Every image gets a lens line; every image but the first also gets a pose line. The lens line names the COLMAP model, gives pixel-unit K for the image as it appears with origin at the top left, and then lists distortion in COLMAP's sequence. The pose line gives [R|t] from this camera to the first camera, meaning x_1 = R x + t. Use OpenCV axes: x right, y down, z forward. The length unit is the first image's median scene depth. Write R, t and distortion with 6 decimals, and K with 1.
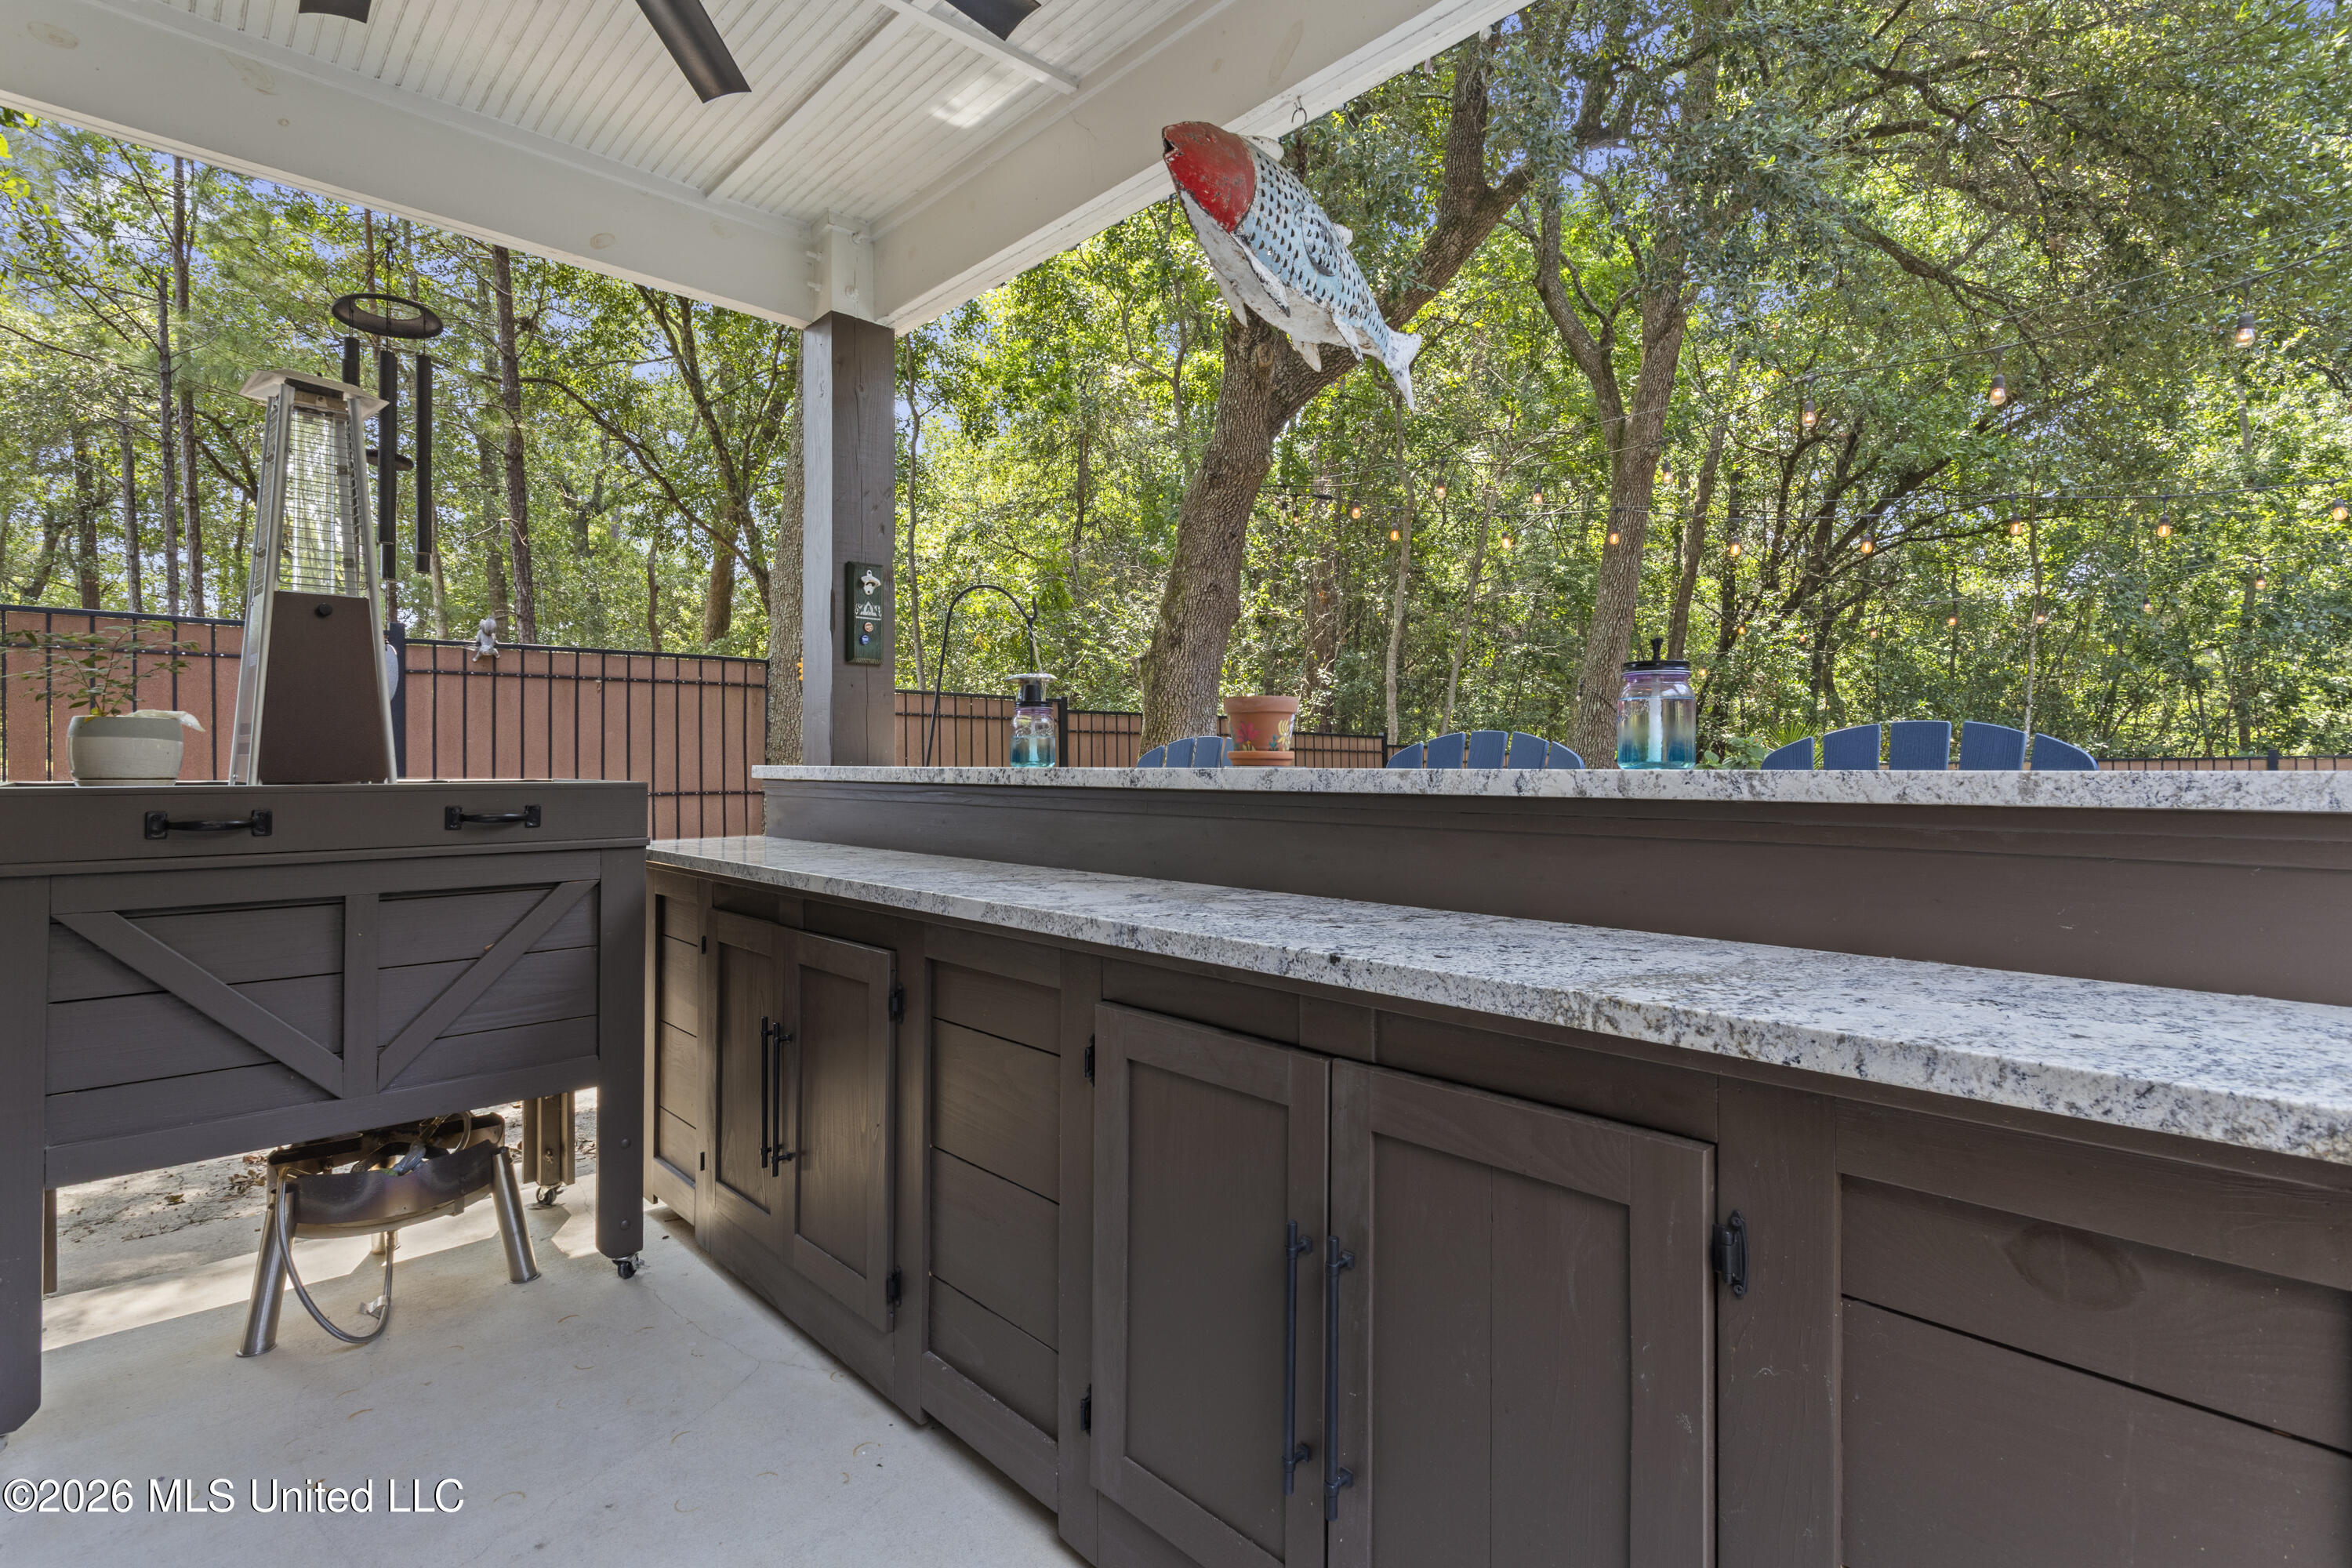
lens RADIAL K [[1135.6, 0, 1178.7], [0, 1135.6, 761.4], [0, 0, 1]] dist [-0.000621, 0.000068]
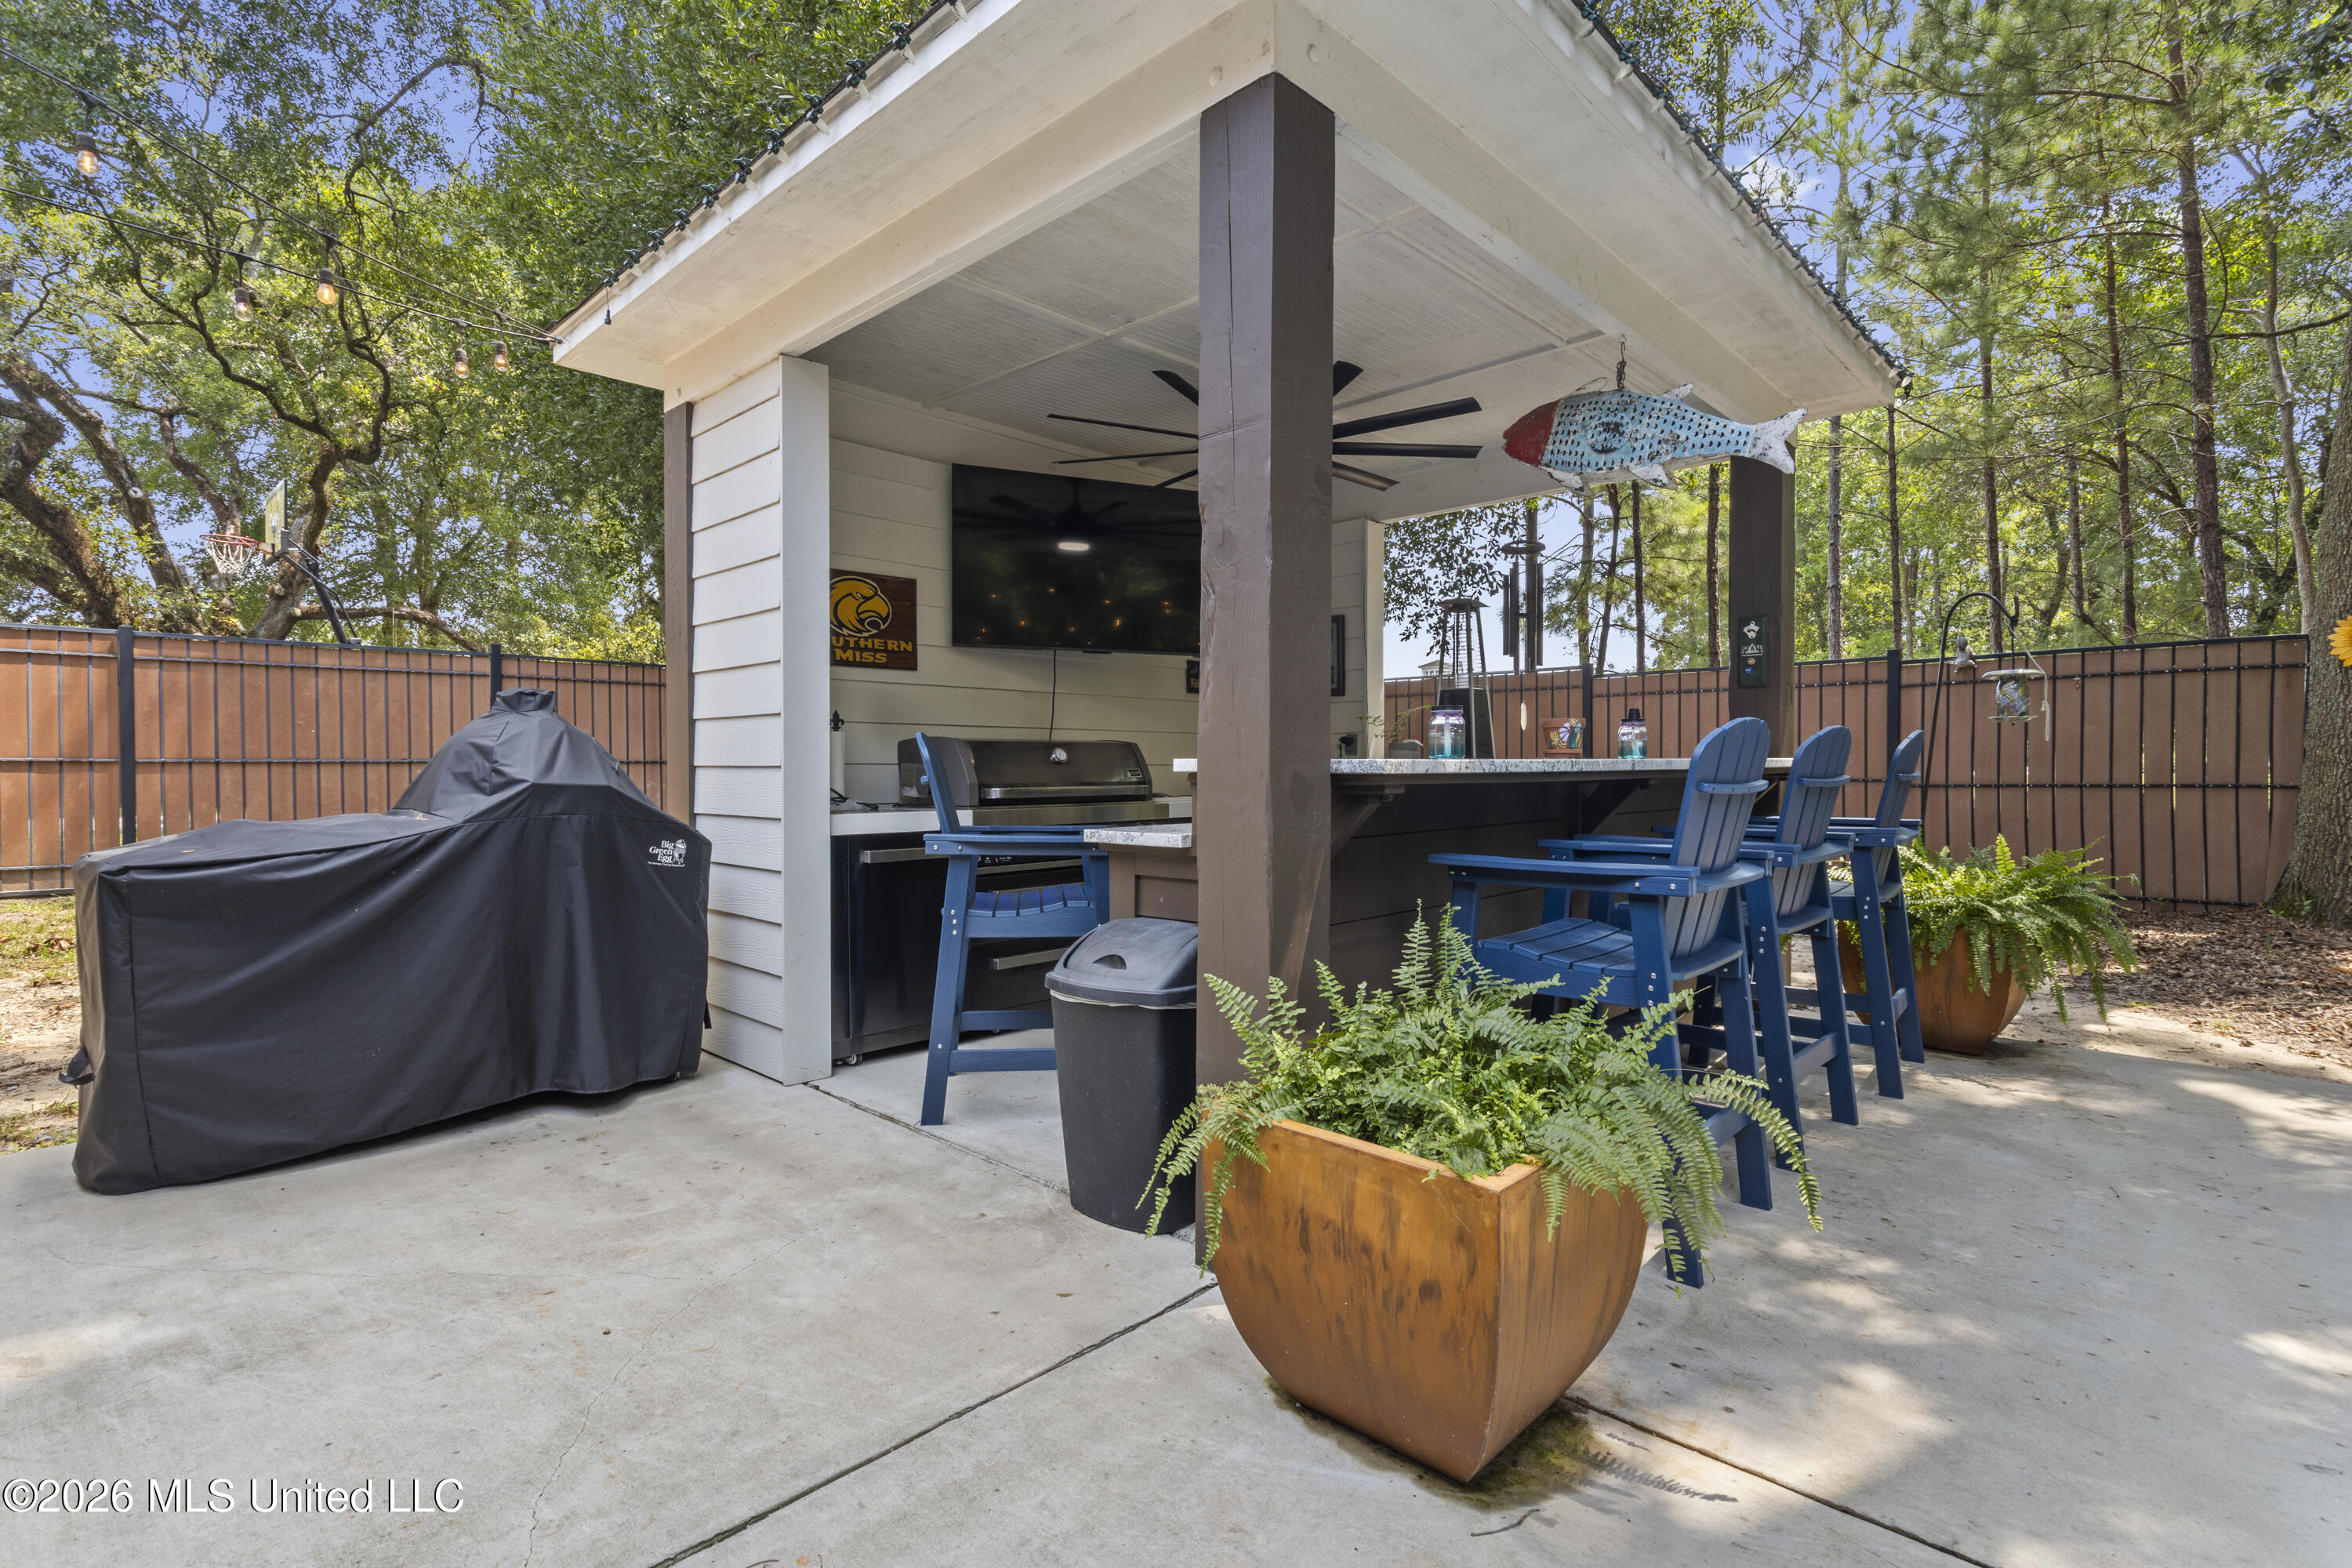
lens RADIAL K [[1106.5, 0, 1173.1], [0, 1106.5, 761.4], [0, 0, 1]] dist [-0.000308, 0.007235]
pose [[0.048201, -0.002646, -0.998834, 1.097490], [0.009080, 0.999956, -0.002211, 0.005785], [0.998796, -0.008963, 0.048223, 0.196221]]
